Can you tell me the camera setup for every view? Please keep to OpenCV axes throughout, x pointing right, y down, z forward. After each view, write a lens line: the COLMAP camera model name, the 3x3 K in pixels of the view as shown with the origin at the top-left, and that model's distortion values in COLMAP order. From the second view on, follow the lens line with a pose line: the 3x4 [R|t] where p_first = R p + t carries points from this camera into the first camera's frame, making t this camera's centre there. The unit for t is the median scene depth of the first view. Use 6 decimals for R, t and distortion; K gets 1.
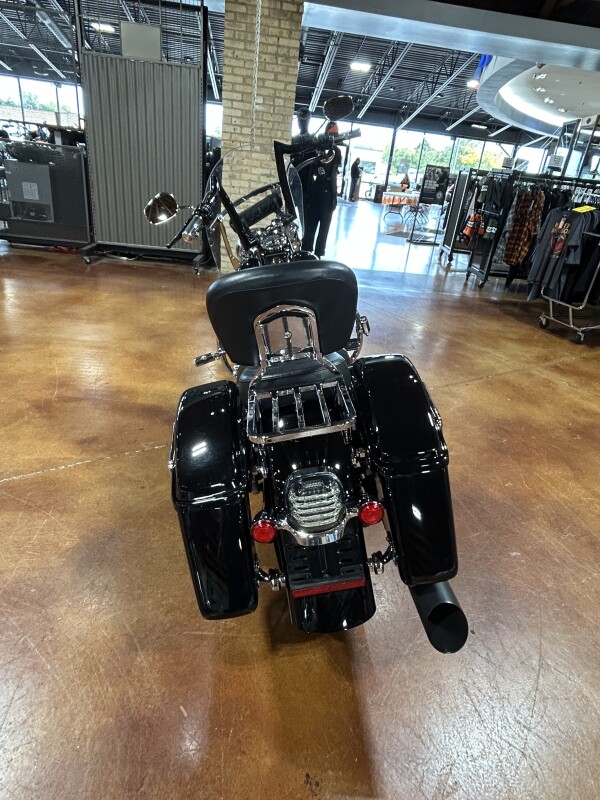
lens RADIAL K [[480.8, 0, 301.0], [0, 480.8, 401.7], [0, 0, 1]] dist [-0.019482, 0.013773]
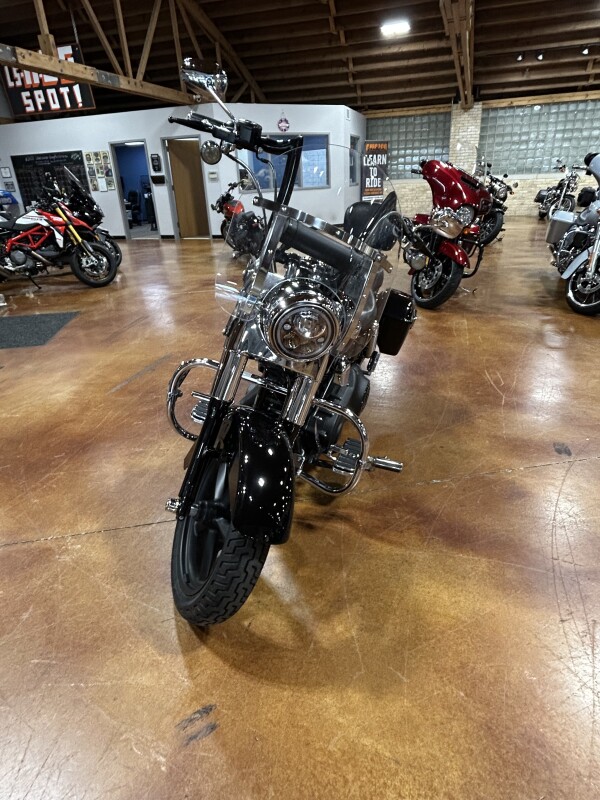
lens RADIAL K [[480.8, 0, 299.4], [0, 480.8, 401.3], [0, 0, 1]] dist [-0.019482, 0.013773]
pose [[-0.924449, -0.222527, 0.309638, -0.152898], [0.115993, 0.609445, 0.784297, -0.383073], [-0.363235, 0.760959, -0.537590, 0.741890]]
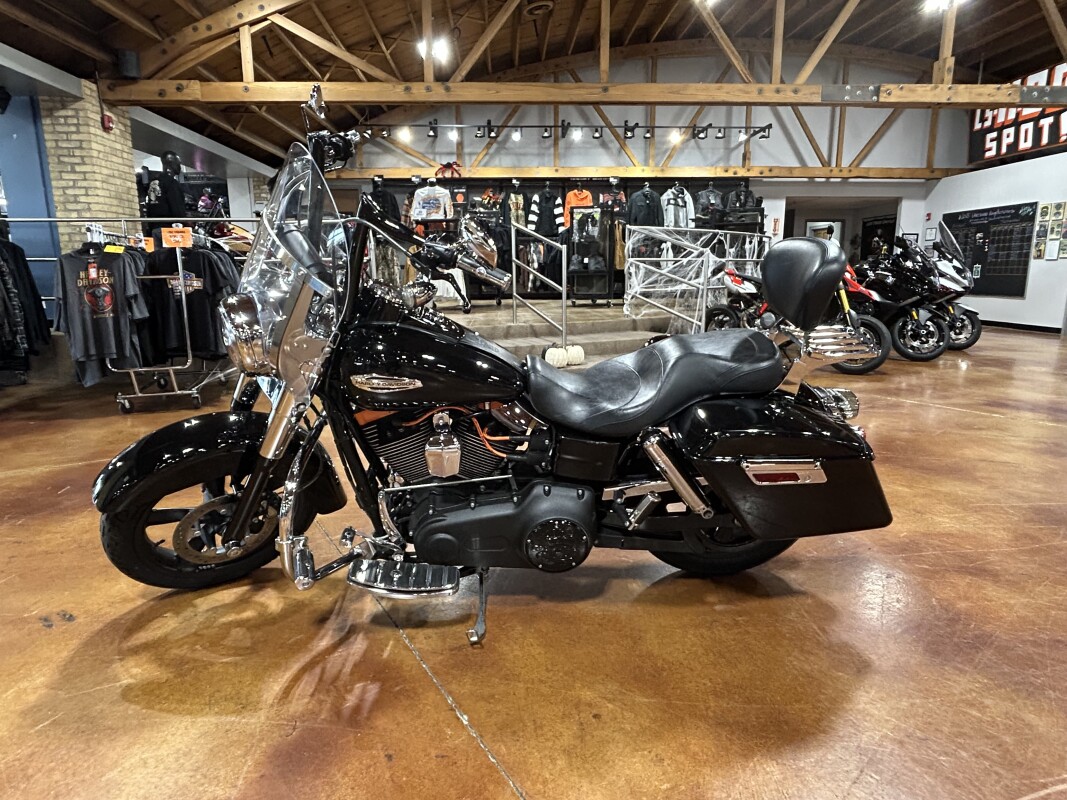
lens RADIAL K [[641.2, 0, 530.8], [0, 641.2, 397.5], [0, 0, 1]] dist [-0.019482, 0.013773]
pose [[0.020123, -0.301568, 0.953232, -0.409070], [0.454973, 0.851748, 0.259857, -0.161995], [-0.890278, 0.428466, 0.154345, 0.350370]]
